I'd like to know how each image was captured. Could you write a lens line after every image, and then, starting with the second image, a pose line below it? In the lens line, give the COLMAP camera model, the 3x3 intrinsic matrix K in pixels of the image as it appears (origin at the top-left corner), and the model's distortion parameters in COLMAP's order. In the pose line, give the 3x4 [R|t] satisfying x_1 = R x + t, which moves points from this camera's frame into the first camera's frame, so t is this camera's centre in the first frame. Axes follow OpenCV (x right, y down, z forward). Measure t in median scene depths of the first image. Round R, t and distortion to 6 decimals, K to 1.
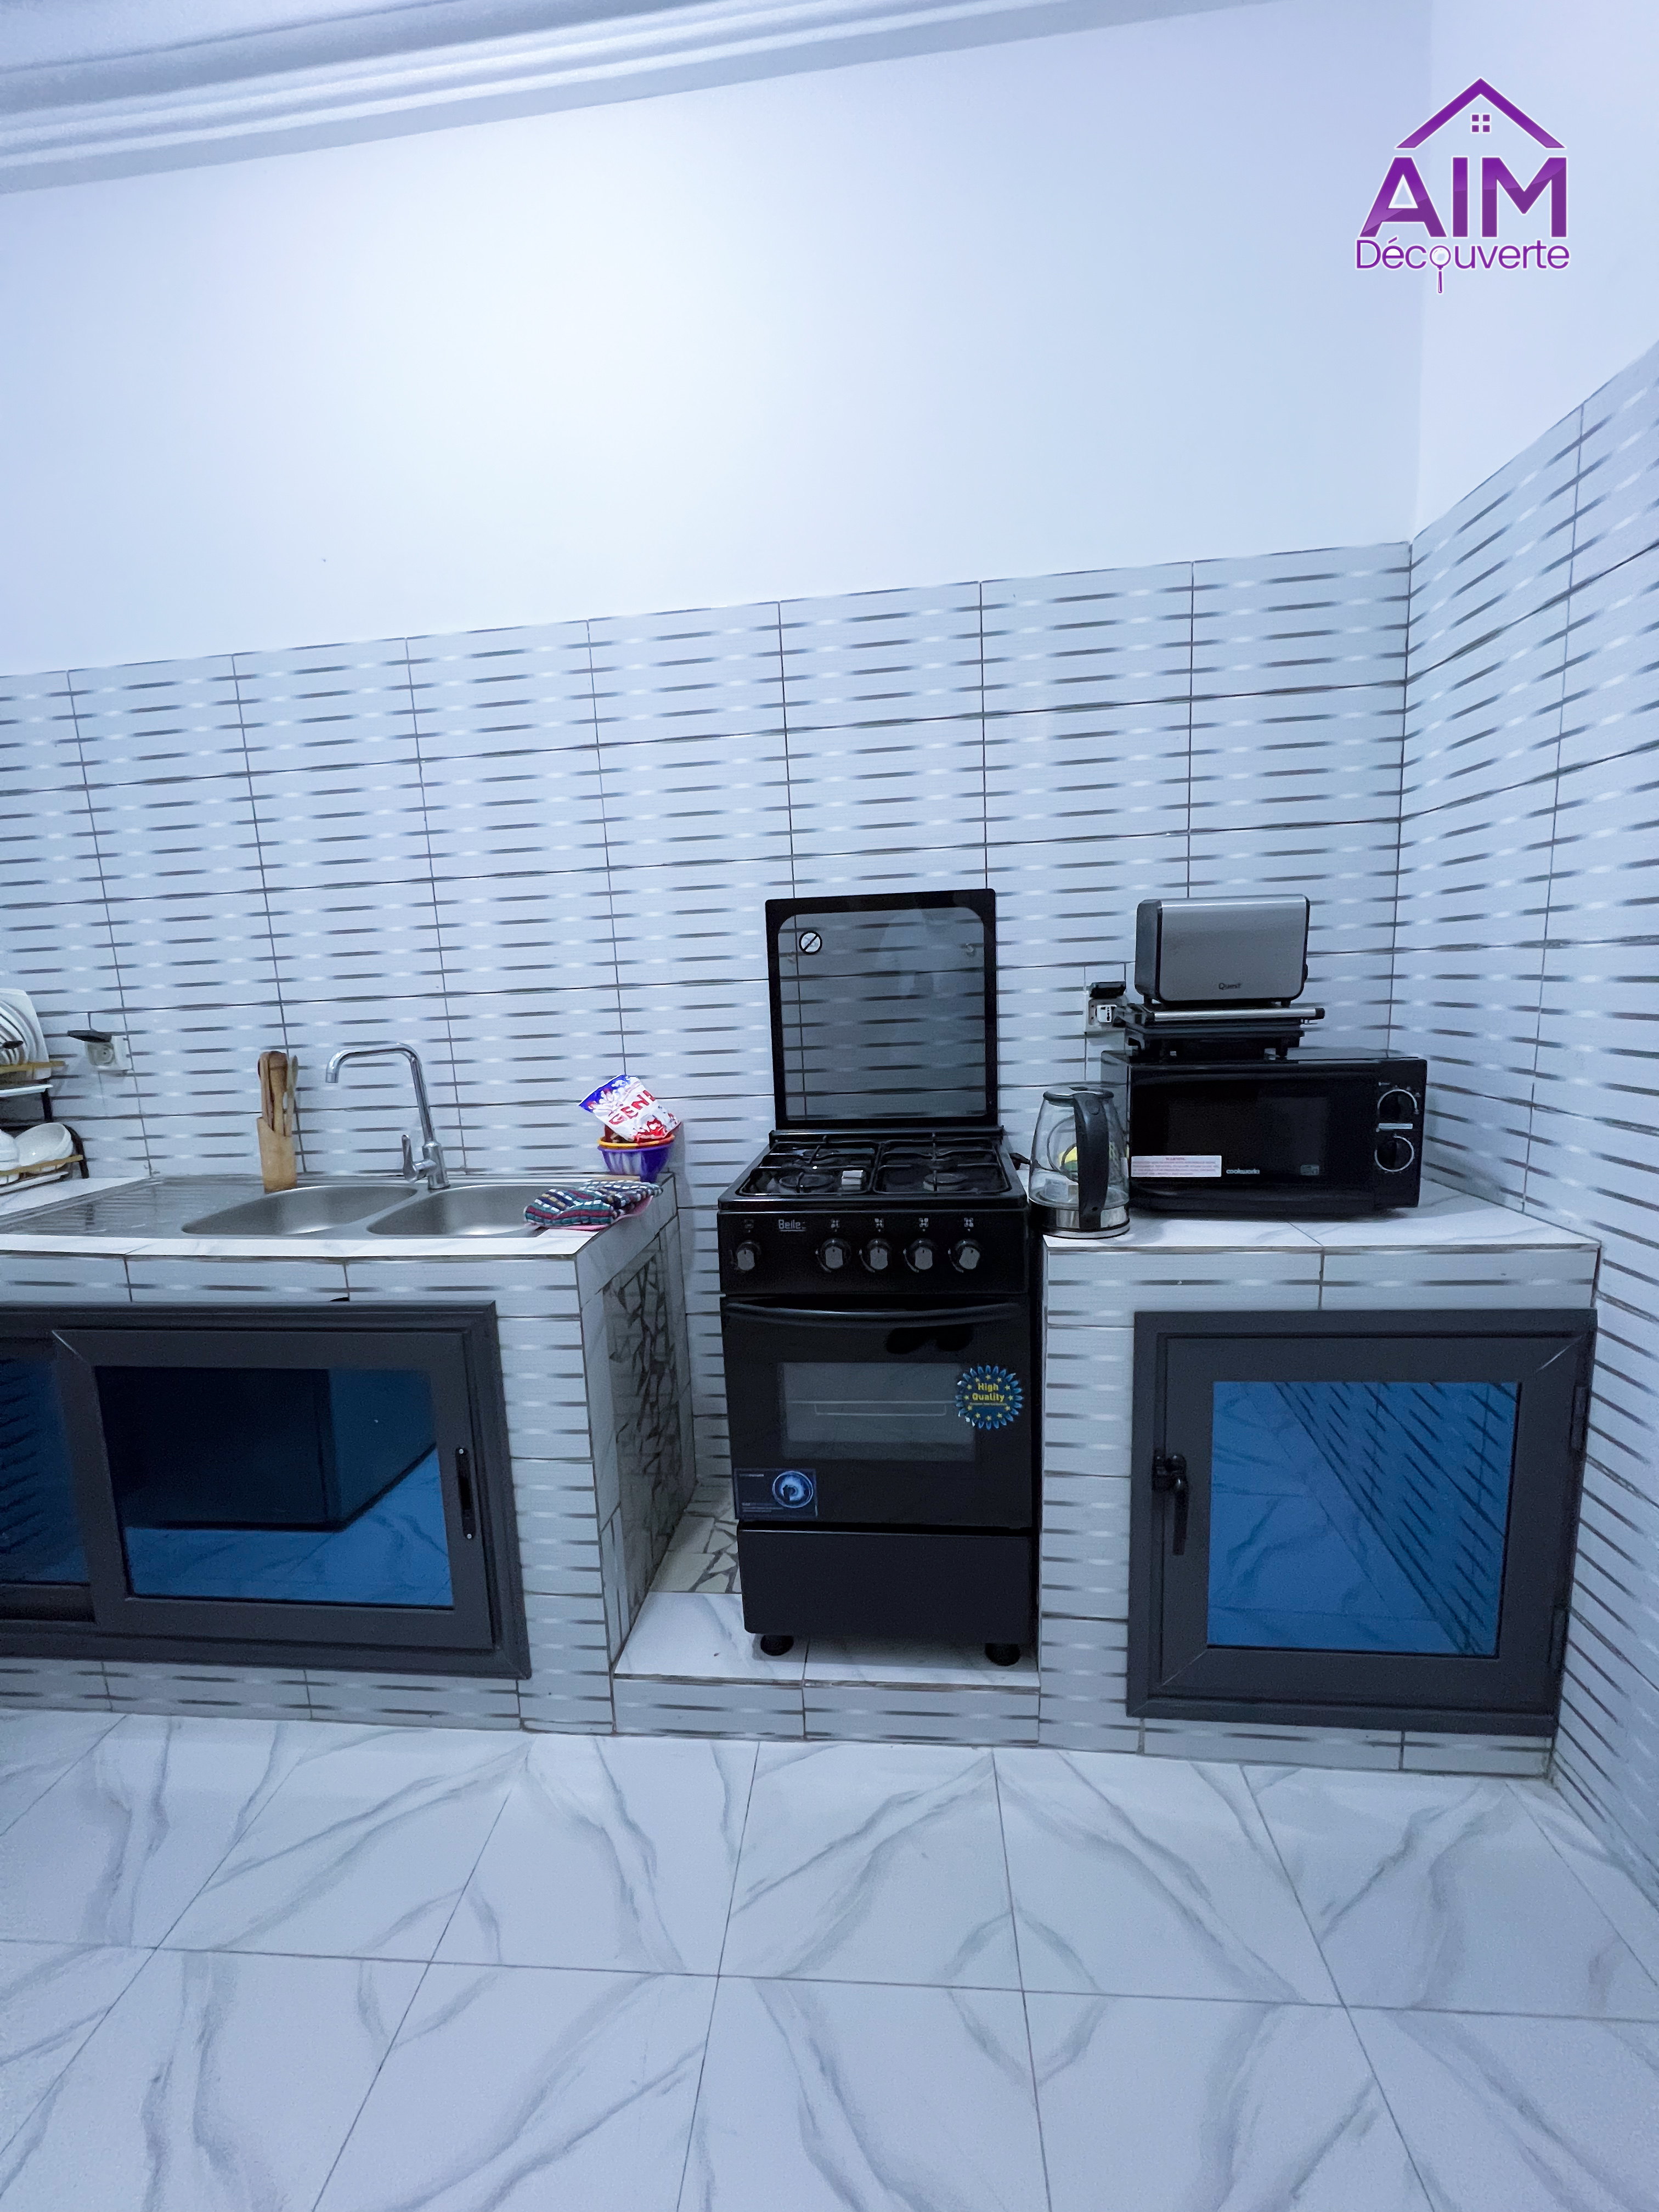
lens RADIAL K [[883.5, 0, 828.1], [0, 883.5, 1106.6], [0, 0, 1]] dist [-0.000728, 0.001015]
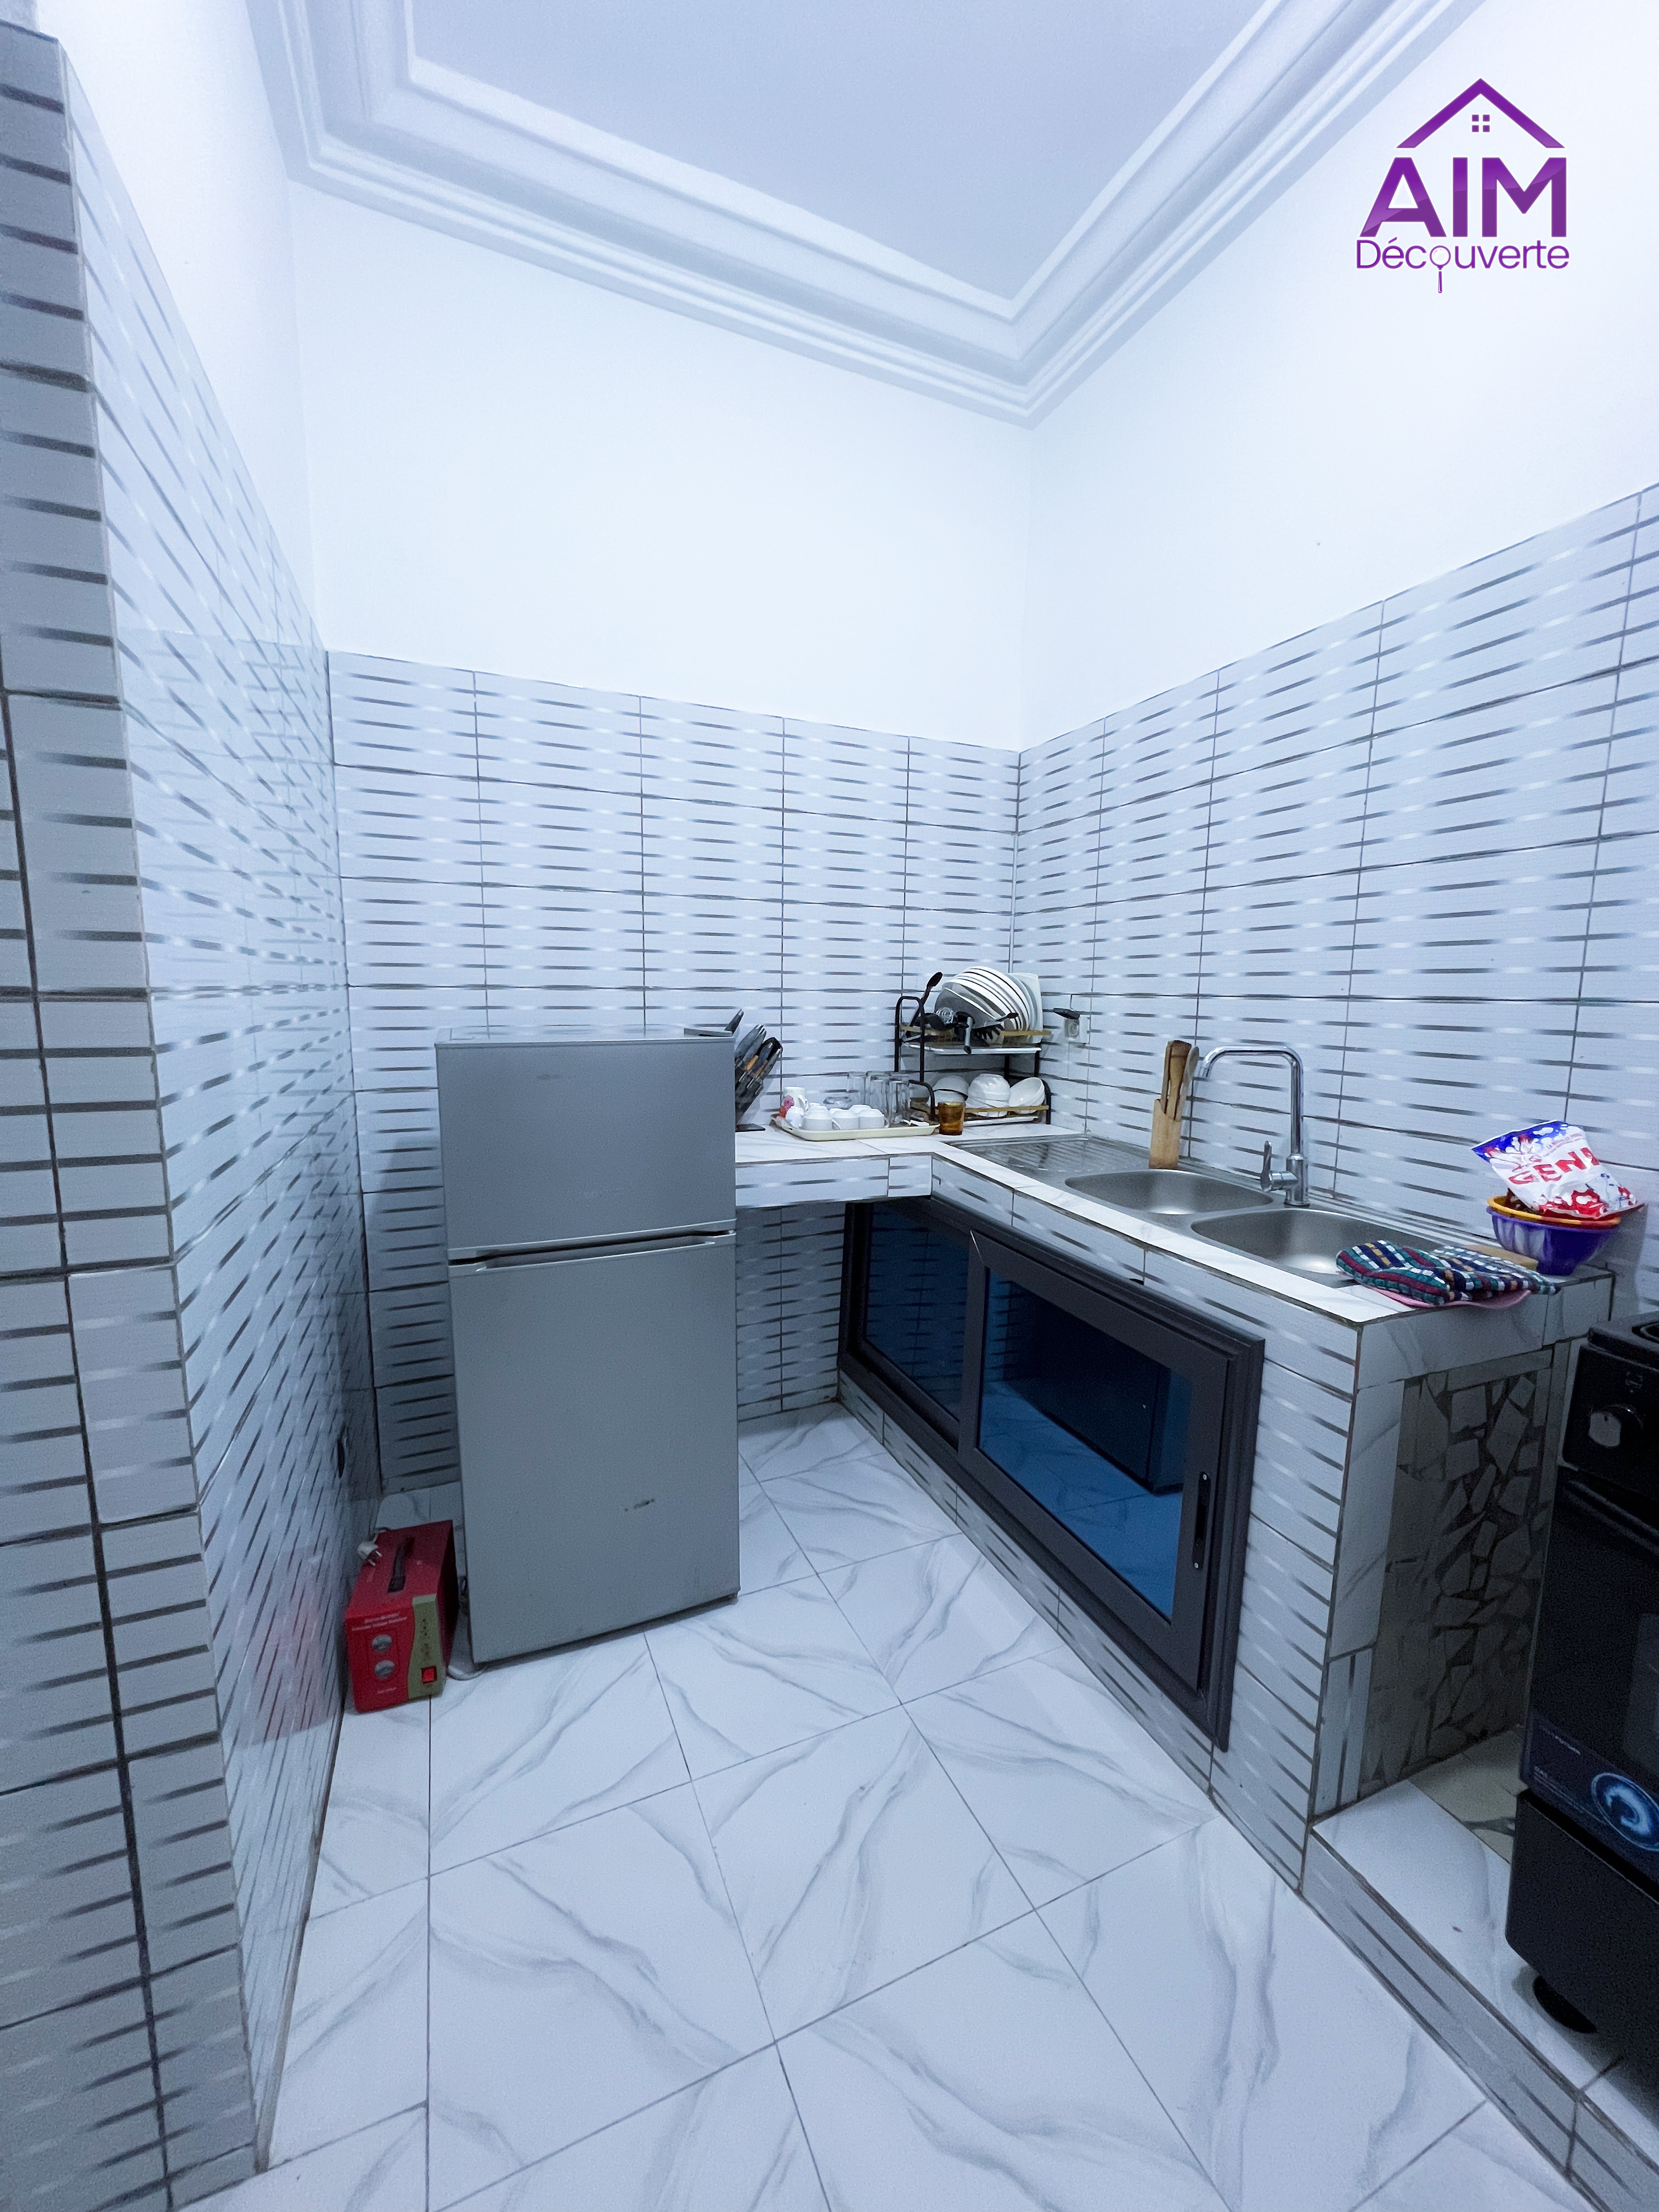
lens RADIAL K [[883.5, 0, 841.7], [0, 883.5, 1109.4], [0, 0, 1]] dist [-0.000728, 0.001015]
pose [[0.482037, 0.170438, -0.859413, 0.114337], [-0.161155, 0.981409, 0.104241, -0.026955], [0.861202, 0.088251, 0.500543, 0.119584]]
